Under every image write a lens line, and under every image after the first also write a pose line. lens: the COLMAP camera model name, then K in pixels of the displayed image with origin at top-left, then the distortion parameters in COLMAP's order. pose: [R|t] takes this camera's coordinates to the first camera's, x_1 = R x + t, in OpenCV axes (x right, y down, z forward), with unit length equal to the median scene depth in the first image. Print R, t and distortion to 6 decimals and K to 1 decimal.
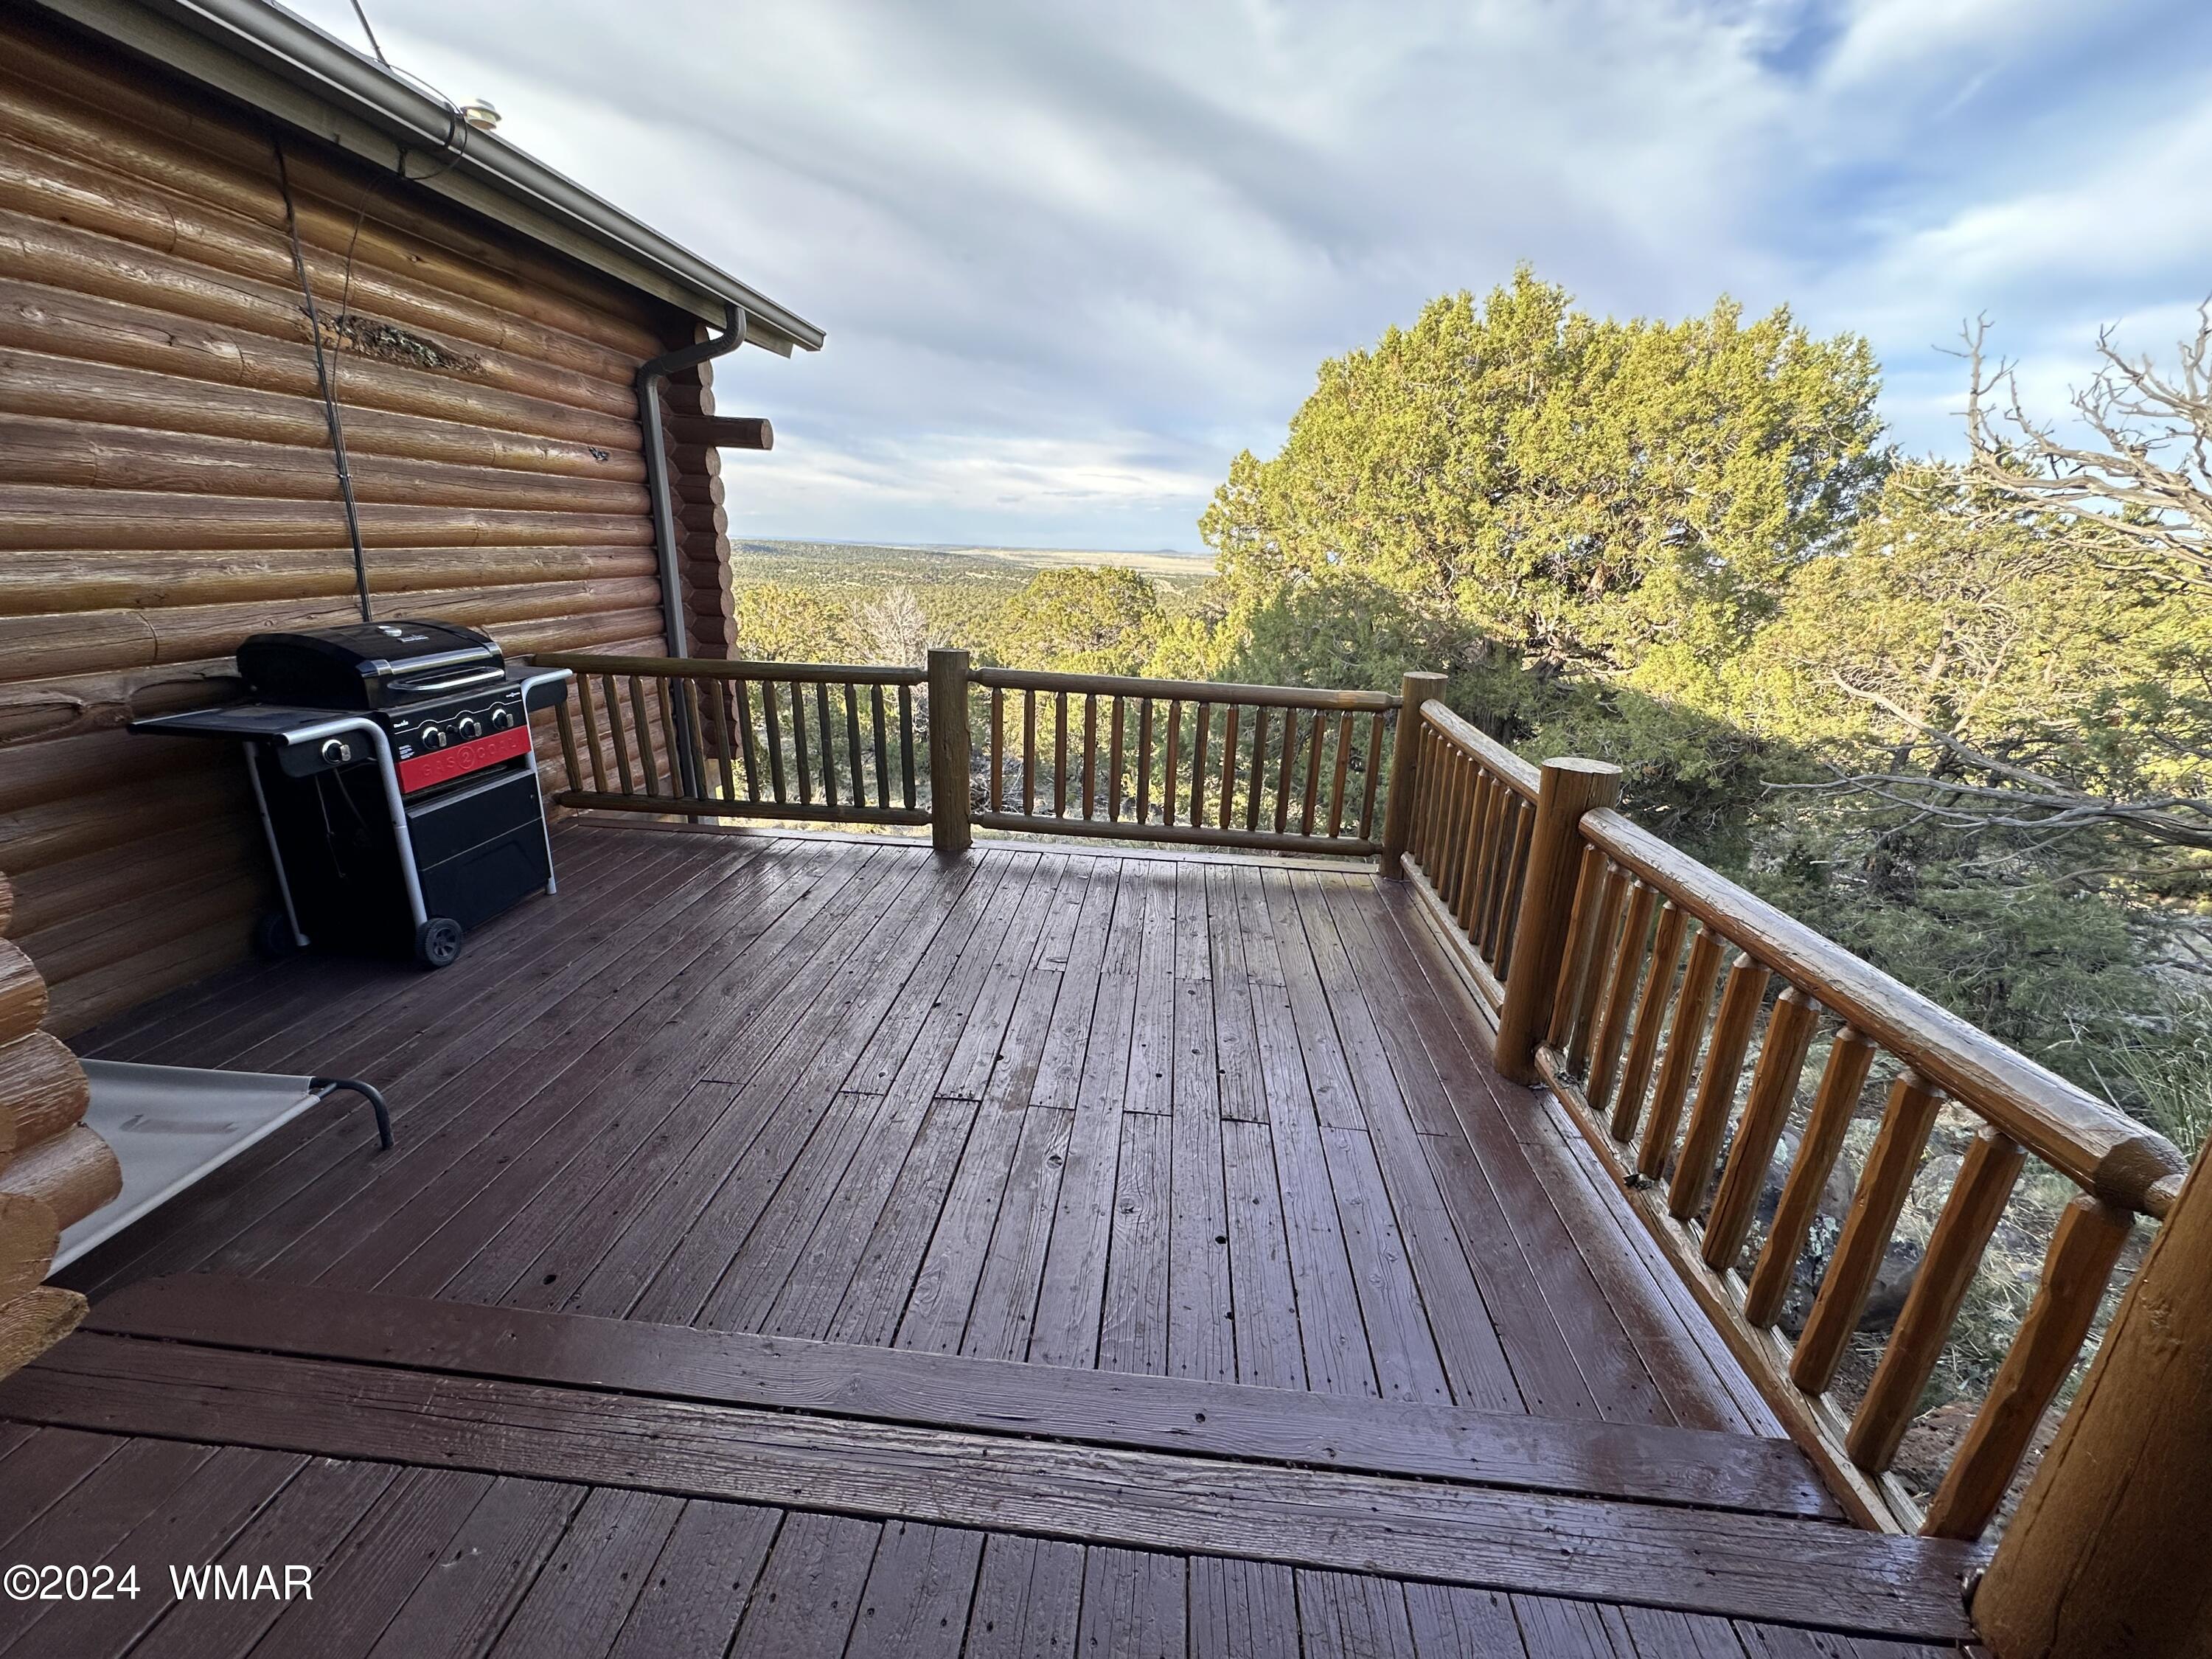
lens RADIAL K [[883.2, 0, 1106.4], [0, 883.2, 836.3], [0, 0, 1]] dist [-0.006305, 0.001728]
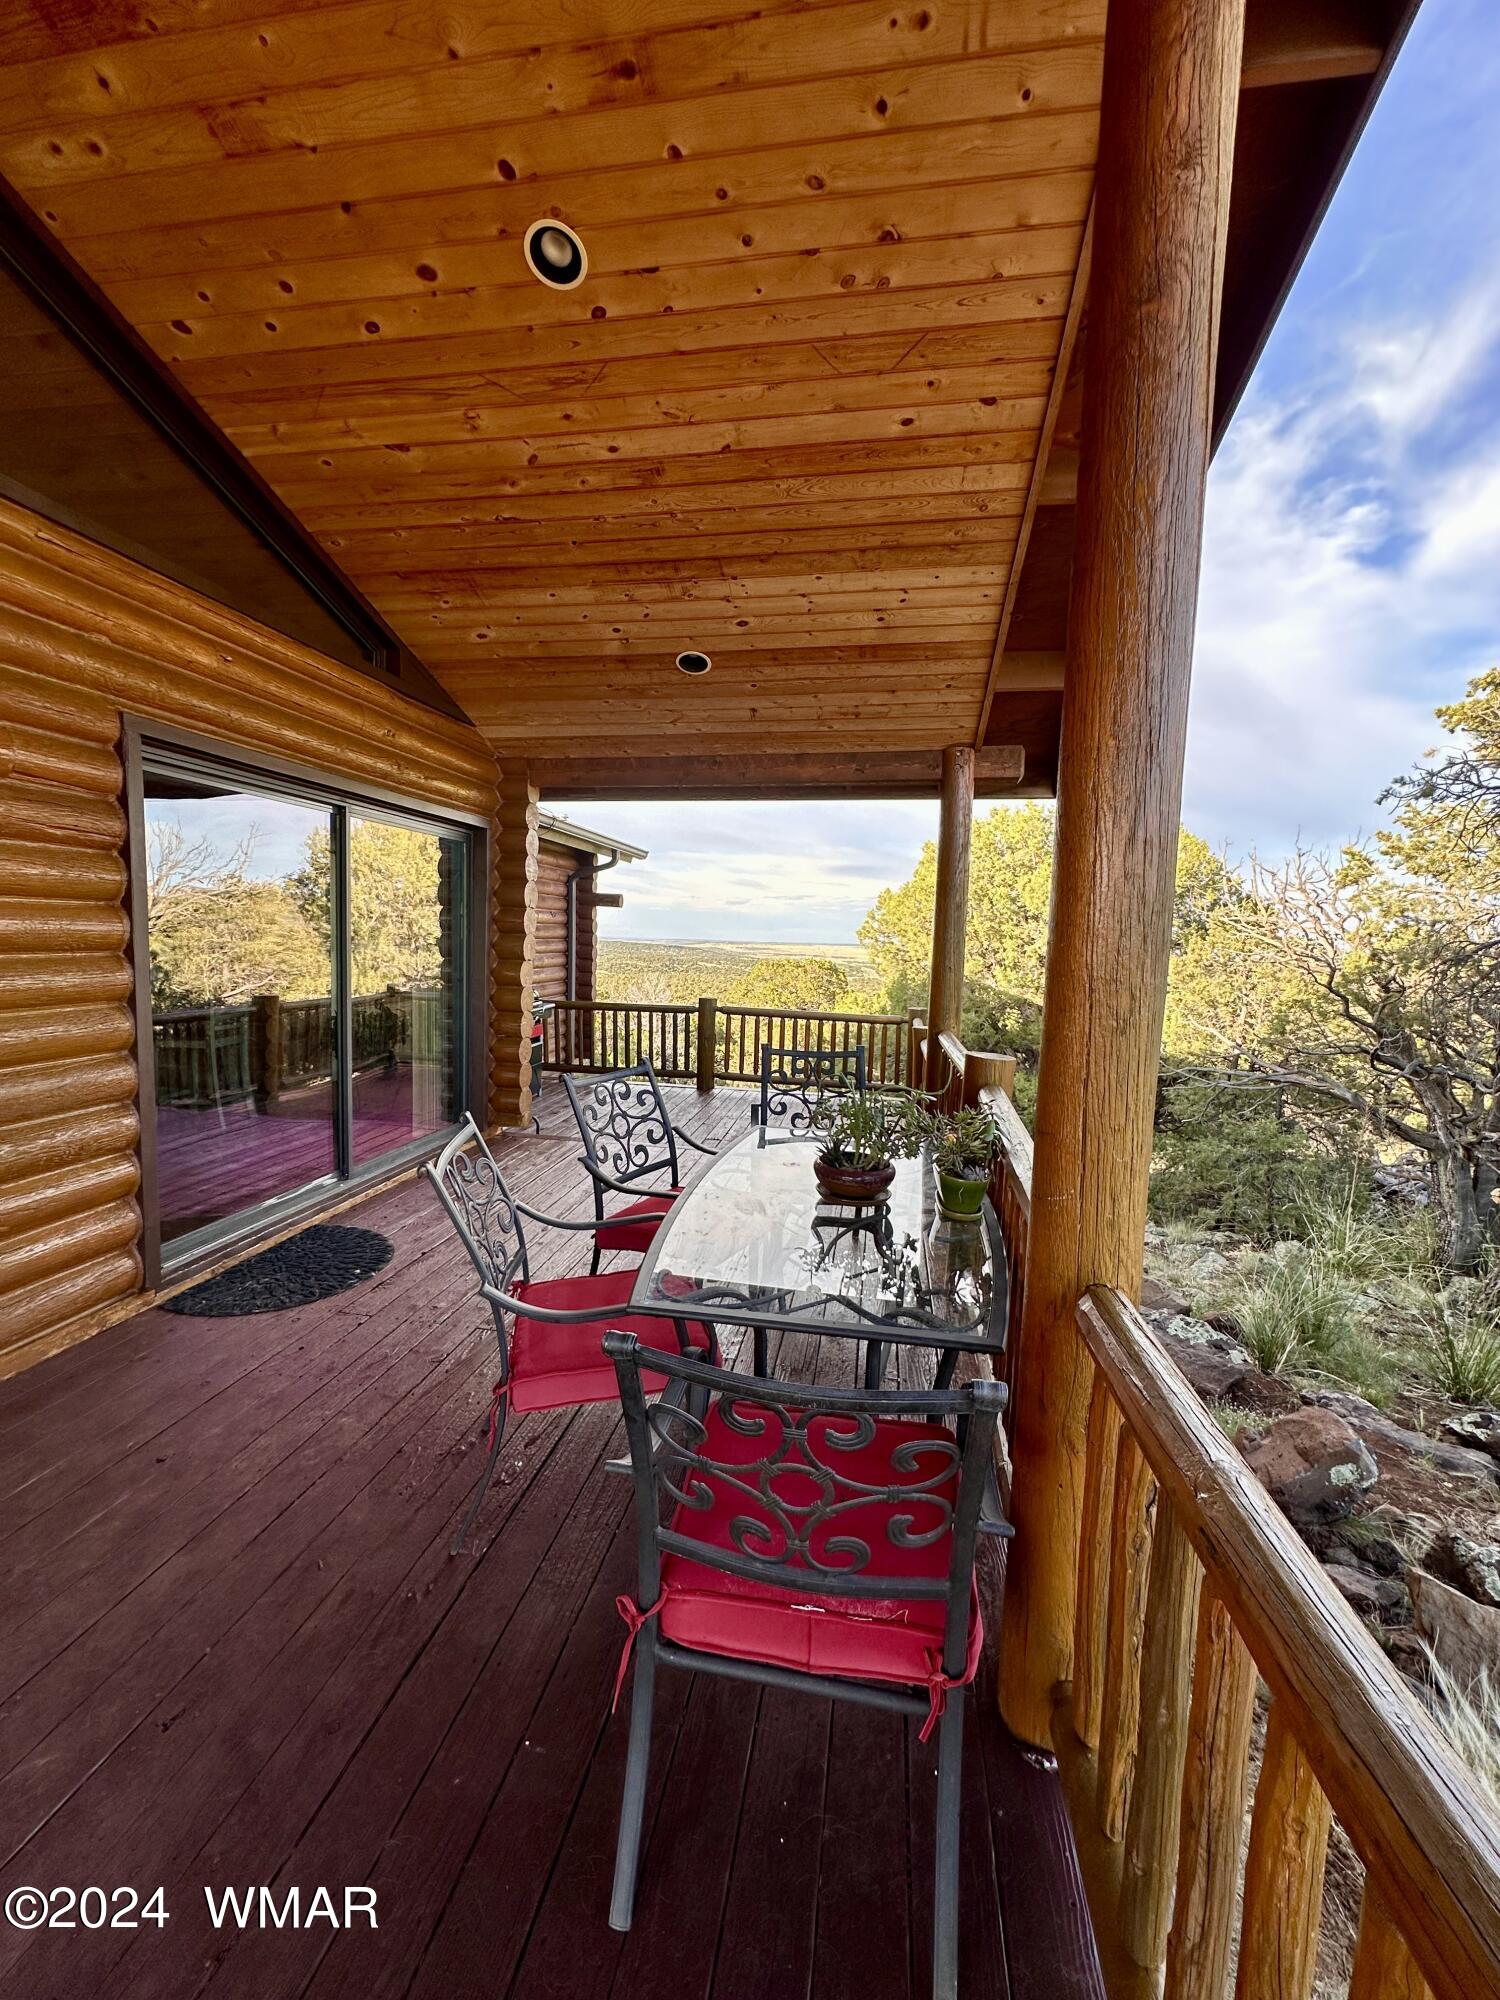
lens RADIAL K [[798.5, 0, 745.9], [0, 798.5, 998.6], [0, 0, 1]] dist [-0.006305, 0.001728]
pose [[0.995862, 0.002174, -0.090857, 0.076661], [-0.024106, 0.970226, -0.241000, 0.206768], [0.087628, 0.242192, 0.966263, -0.711233]]
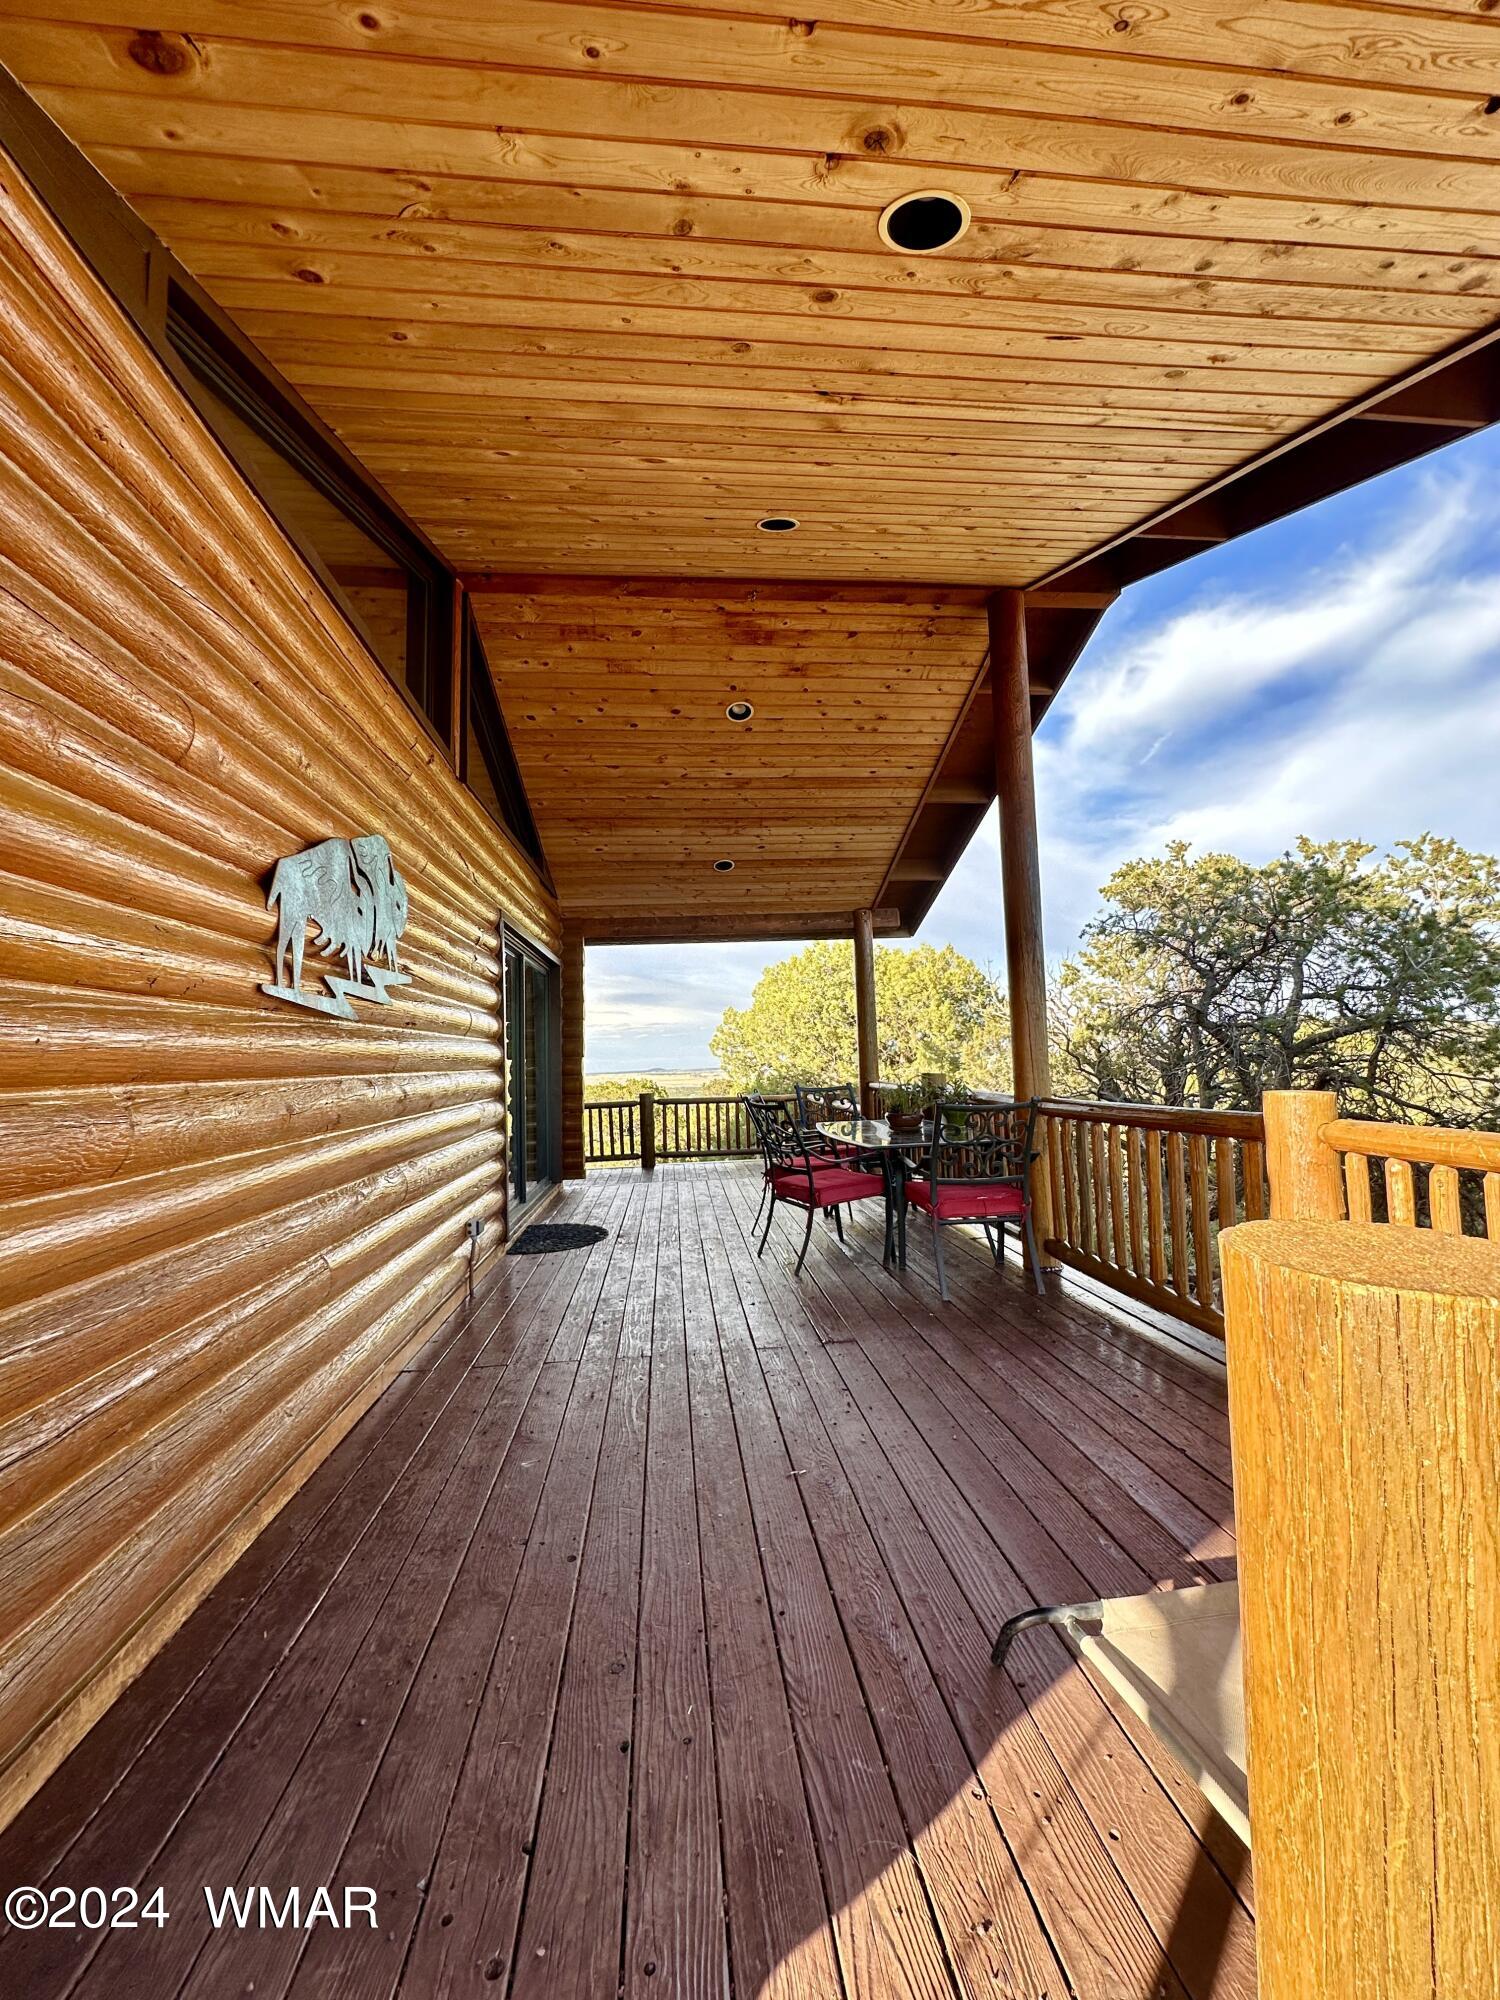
lens RADIAL K [[798.5, 0, 752.9], [0, 798.5, 1007.2], [0, 0, 1]] dist [-0.006305, 0.001728]
pose [[0.980768, -0.056201, 0.186912, -0.225570], [0.122889, 0.921807, -0.367656, 0.385174], [-0.151634, 0.383554, 0.910985, -1.111568]]
